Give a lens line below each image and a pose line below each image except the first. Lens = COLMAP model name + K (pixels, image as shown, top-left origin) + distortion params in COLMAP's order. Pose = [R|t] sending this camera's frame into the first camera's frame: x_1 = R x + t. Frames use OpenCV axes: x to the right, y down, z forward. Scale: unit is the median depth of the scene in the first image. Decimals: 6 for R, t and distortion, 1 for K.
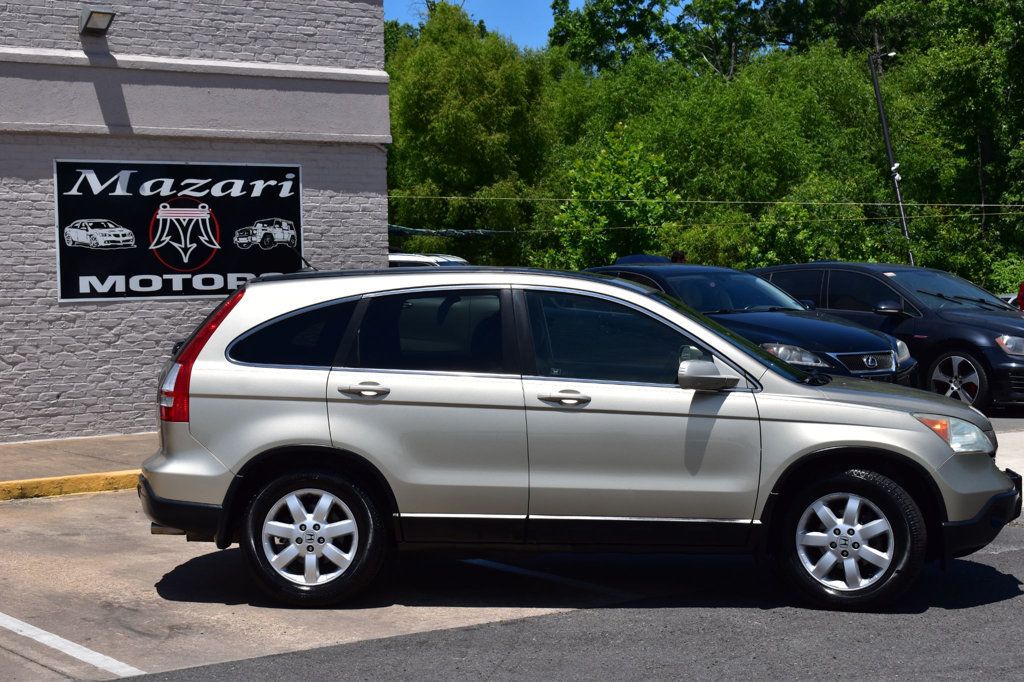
lens RADIAL K [[1870.2, 0, 512.0], [0, 1870.2, 341.0], [0, 0, 1]] dist [0.017635, 0.104251]
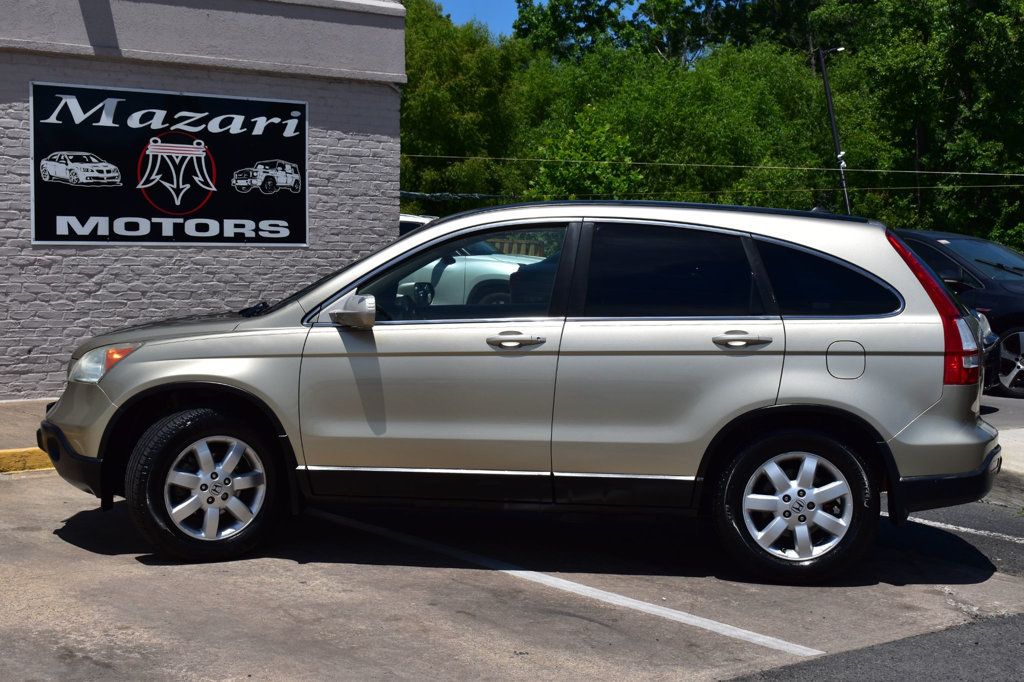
lens RADIAL K [[1652.2, 0, 512.0], [0, 1652.2, 341.0], [0, 0, 1]] dist [0.017874, -0.139779]
pose [[0.999114, 0.025198, 0.033722, -0.039087], [-0.025787, 0.999521, 0.017131, 0.005133], [-0.033274, -0.017985, 0.999284, 0.201232]]
